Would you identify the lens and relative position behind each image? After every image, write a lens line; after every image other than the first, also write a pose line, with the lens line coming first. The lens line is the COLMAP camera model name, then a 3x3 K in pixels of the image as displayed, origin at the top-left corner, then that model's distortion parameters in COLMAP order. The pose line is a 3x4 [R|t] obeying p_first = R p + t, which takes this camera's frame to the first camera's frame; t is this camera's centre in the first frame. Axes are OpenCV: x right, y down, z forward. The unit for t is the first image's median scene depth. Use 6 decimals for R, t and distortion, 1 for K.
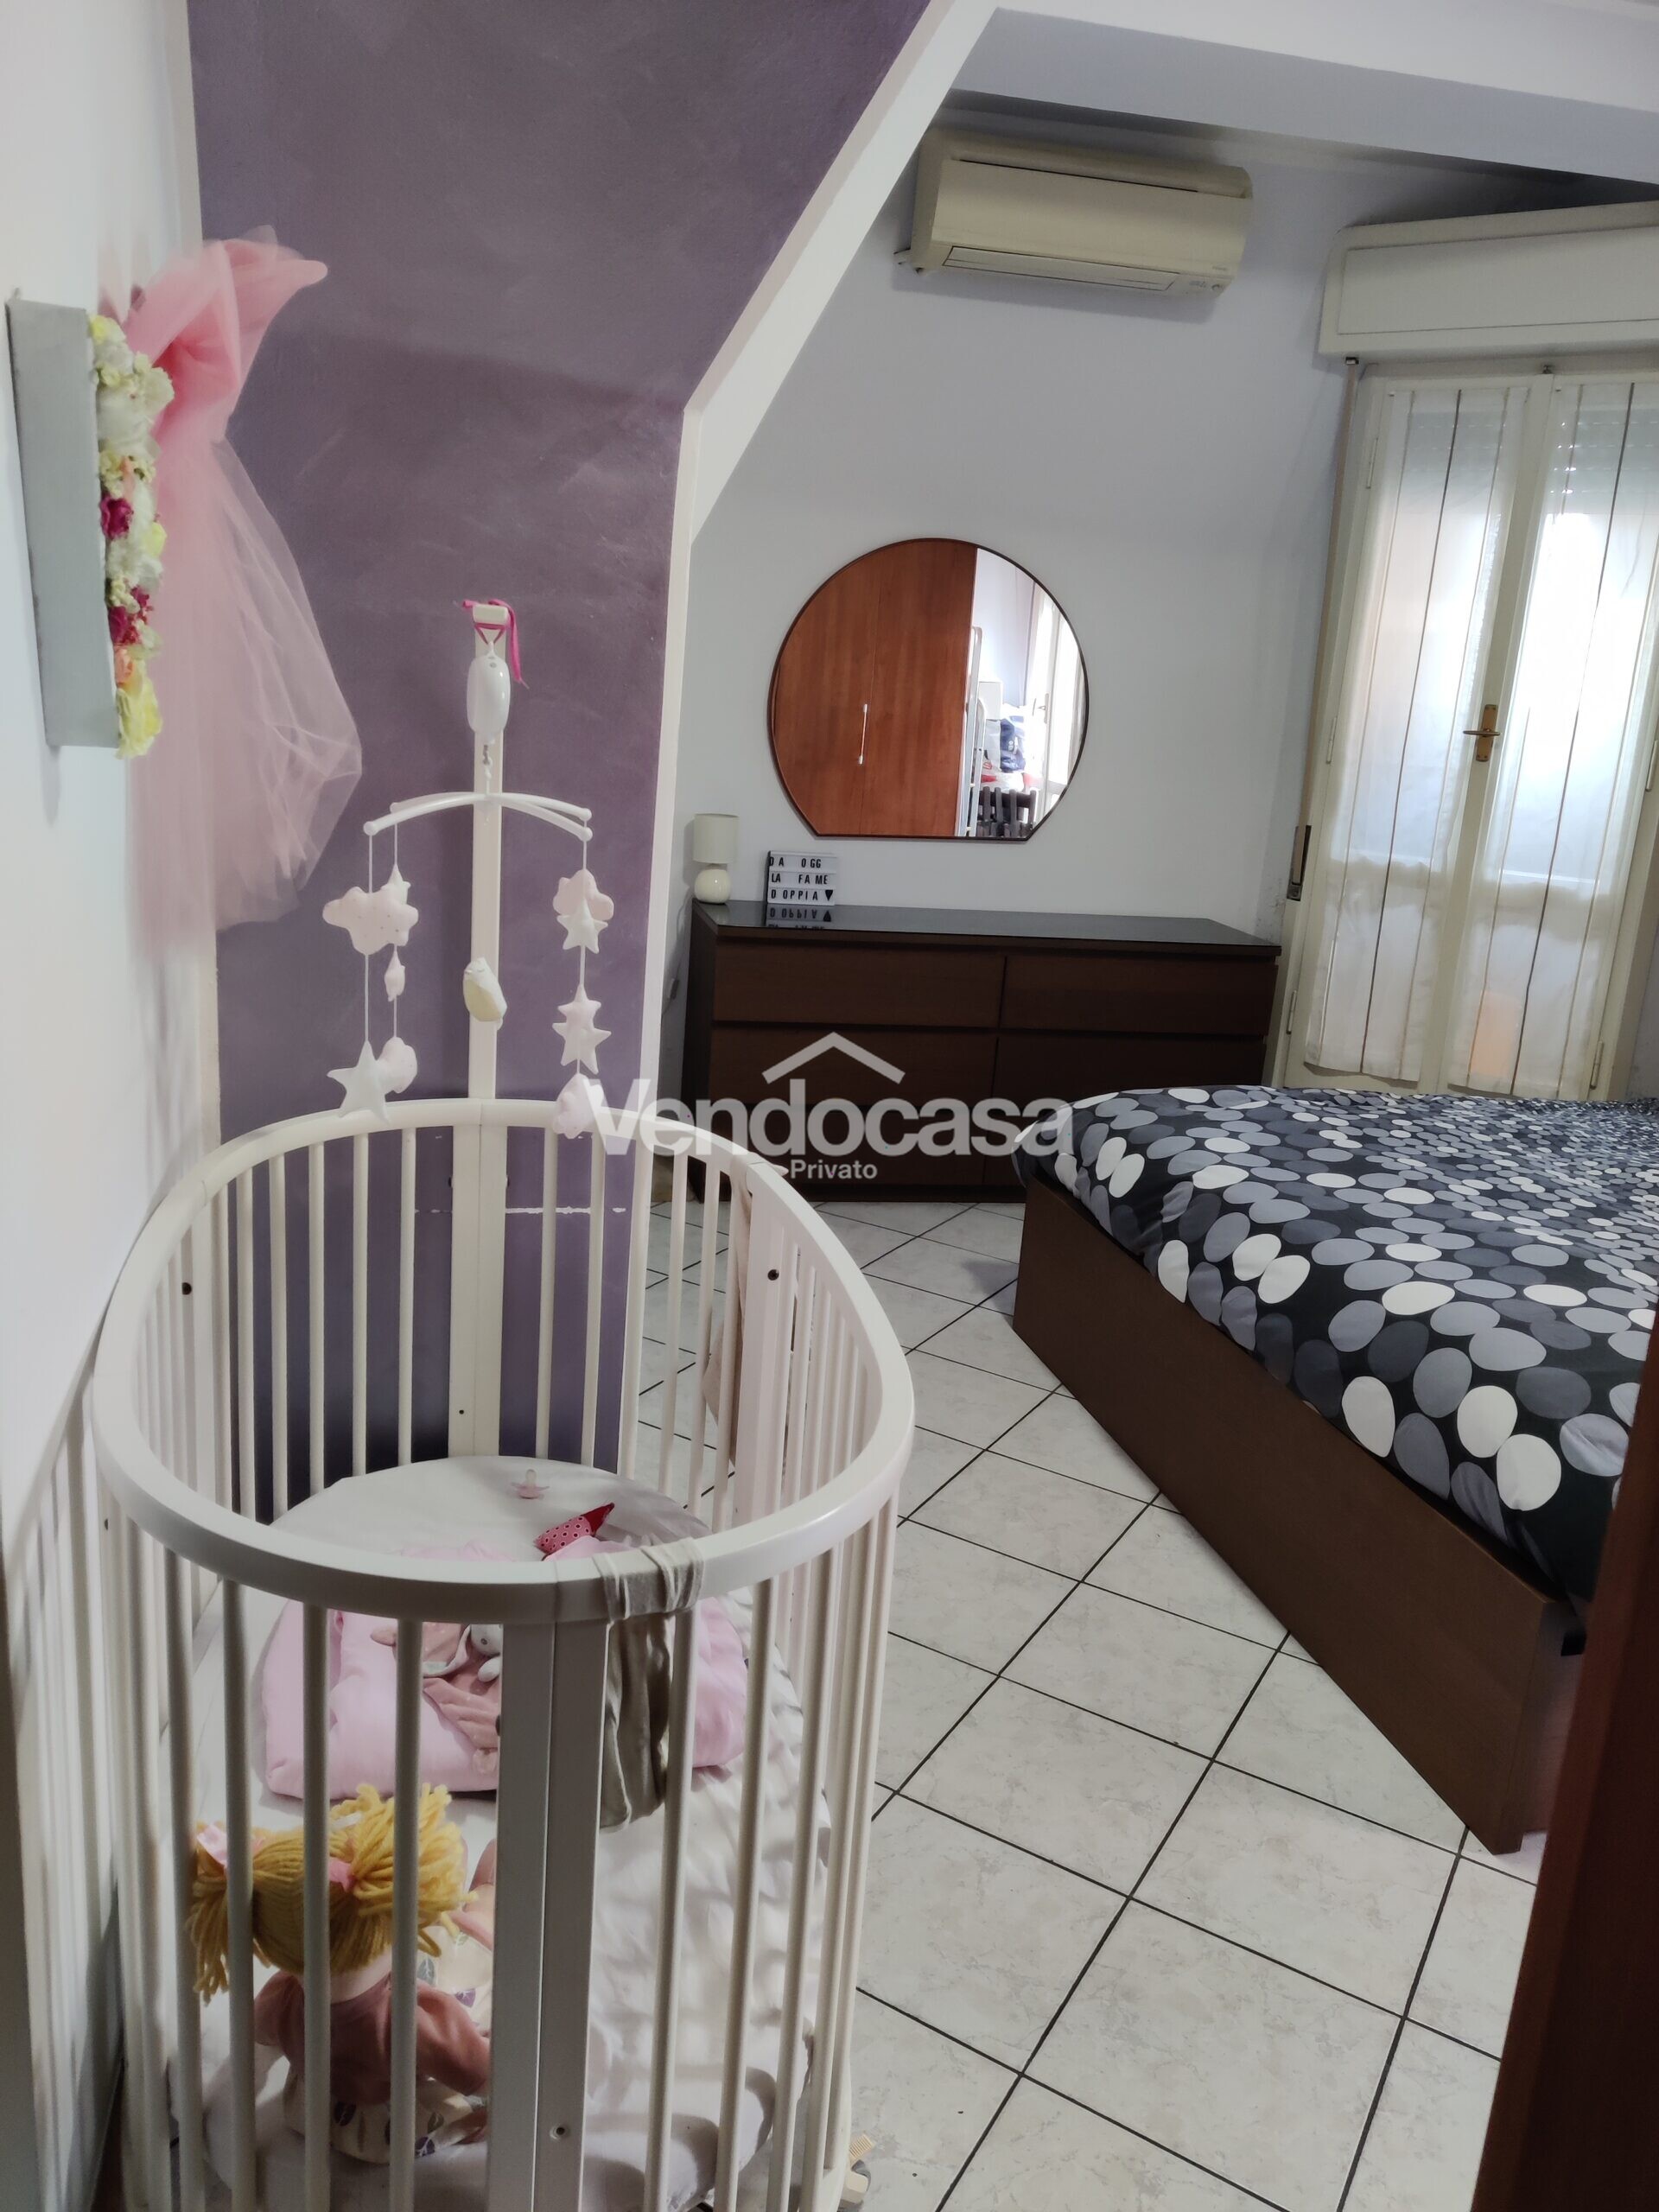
lens RADIAL K [[1669.2, 0, 820.9], [0, 1669.2, 1098.5], [0, 0, 1]] dist [-0.007365, -0.004193]
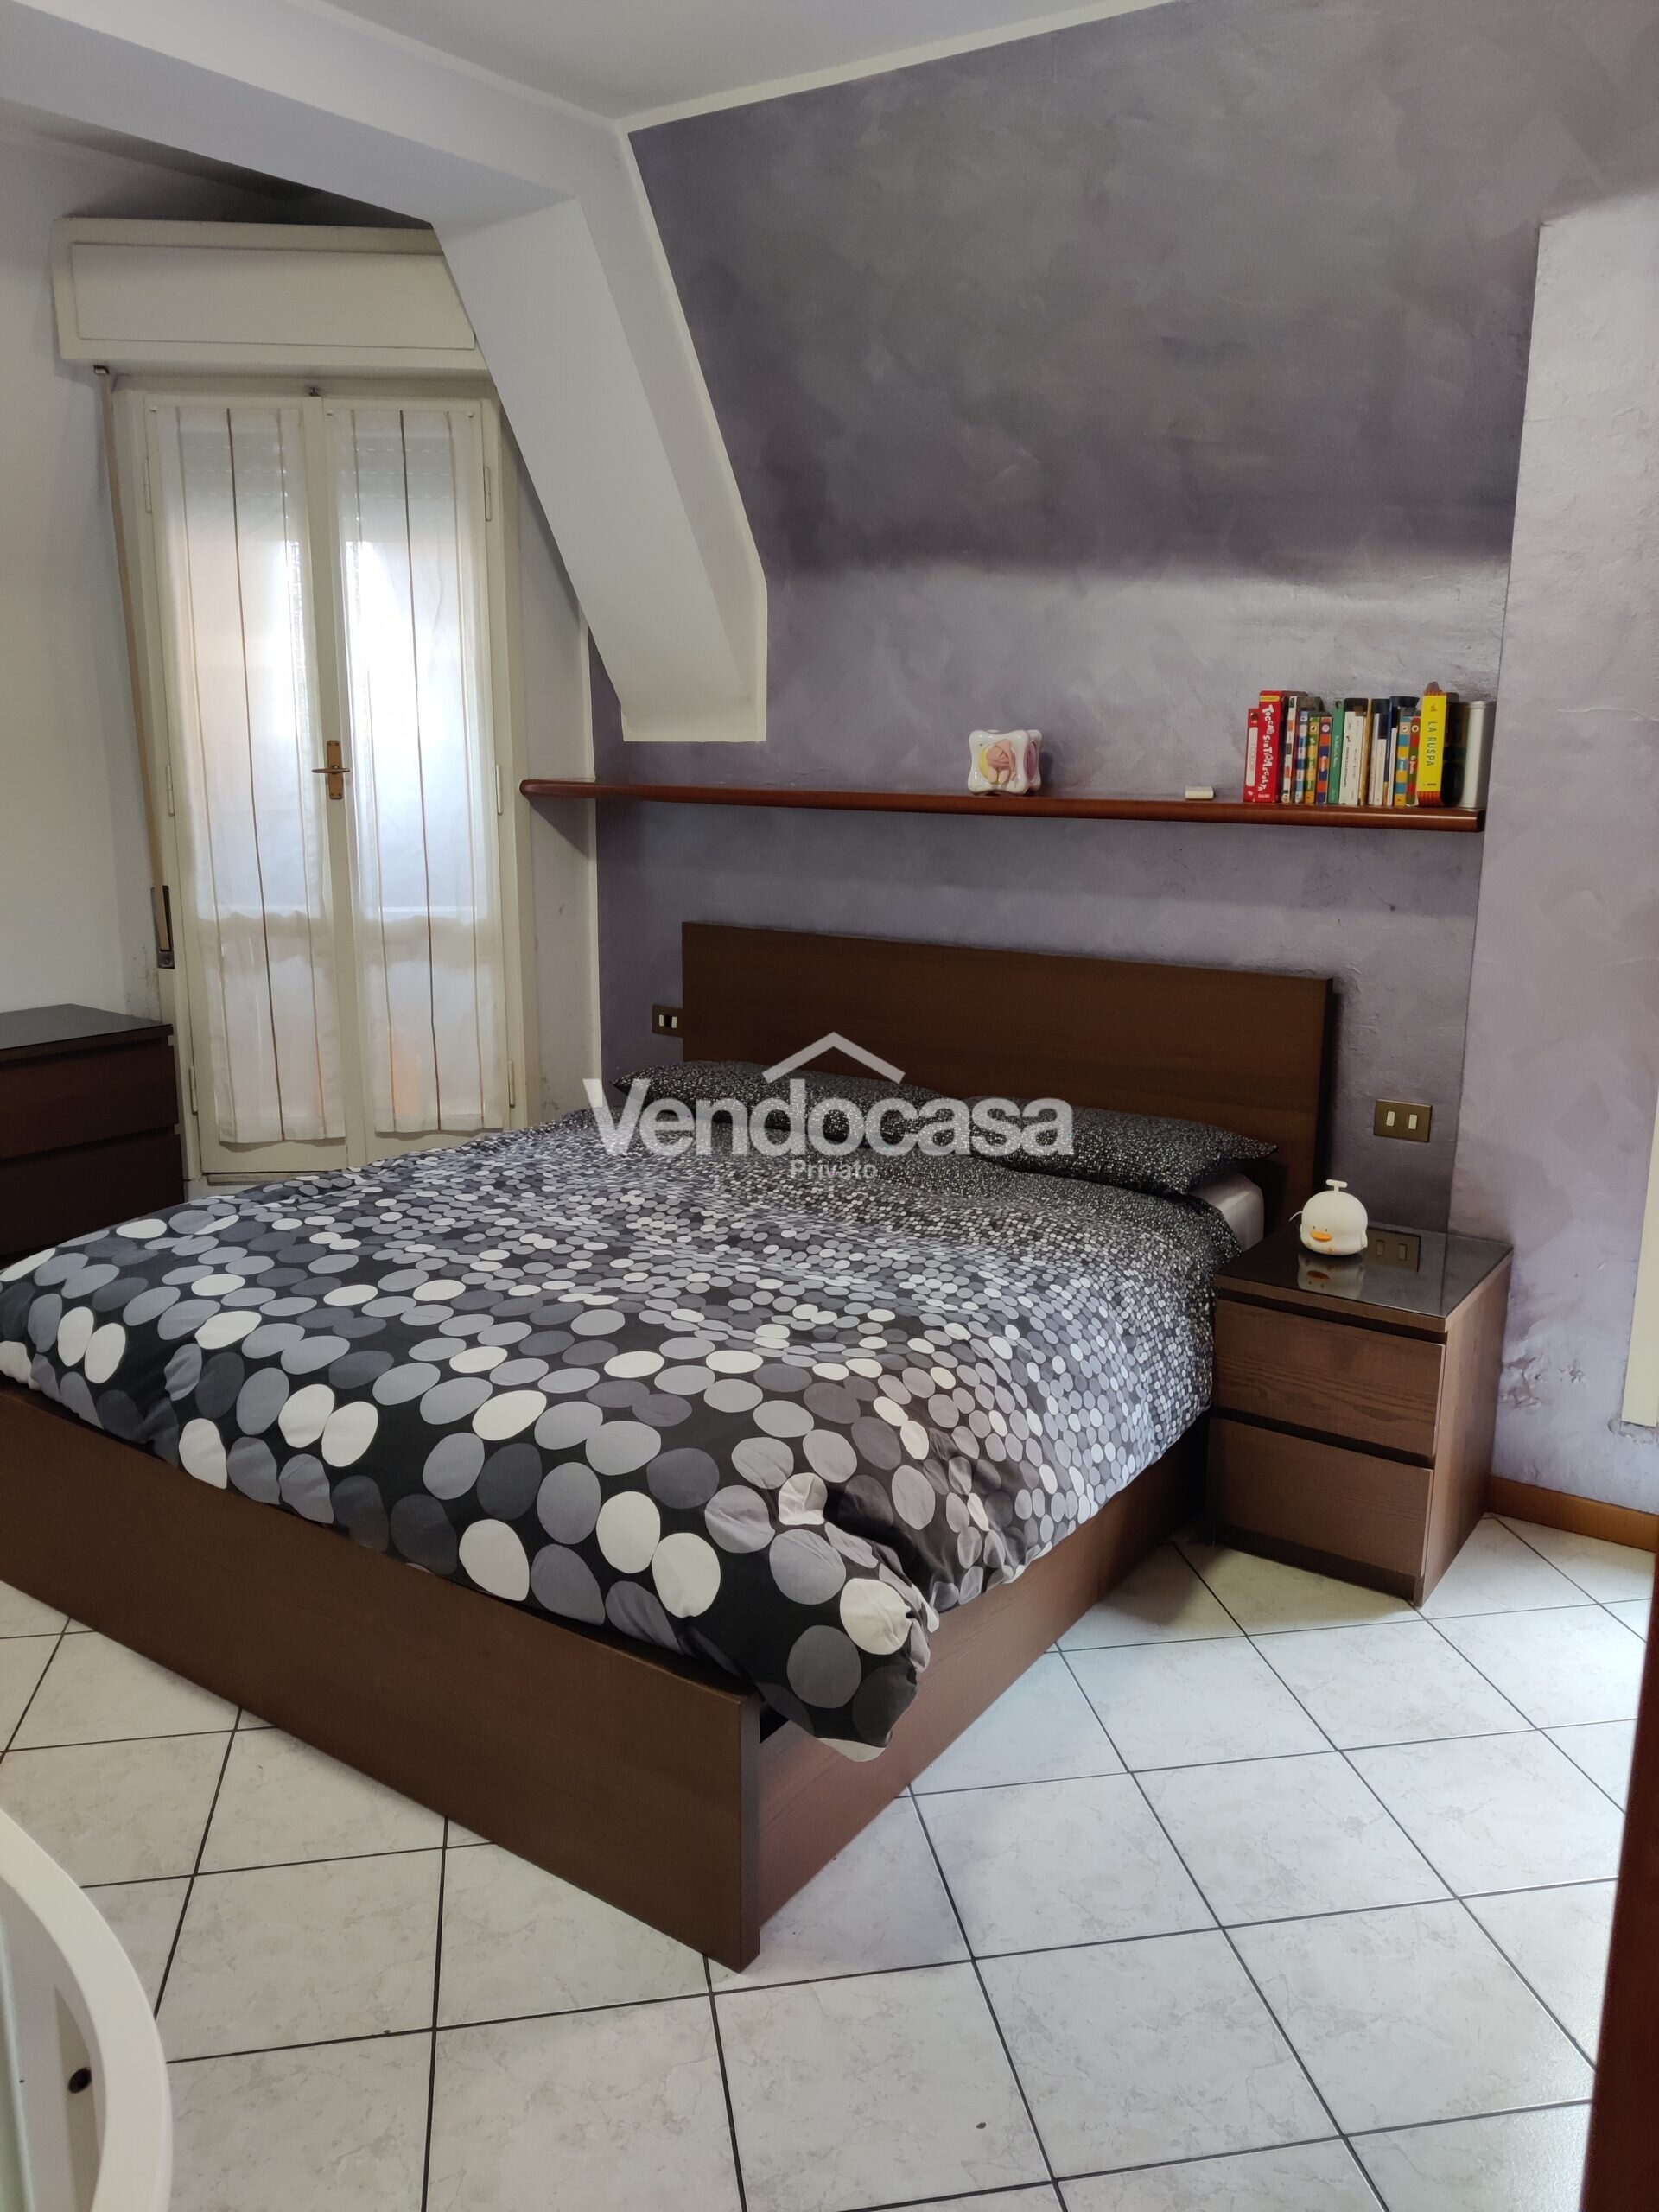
lens RADIAL K [[1669.2, 0, 844.4], [0, 1669.2, 1119.8], [0, 0, 1]] dist [-0.007365, -0.004193]
pose [[0.758243, -0.206224, 0.618497, -0.021895], [0.207632, 0.975644, 0.070761, -0.045777], [-0.618026, 0.074766, 0.782594, 0.126791]]
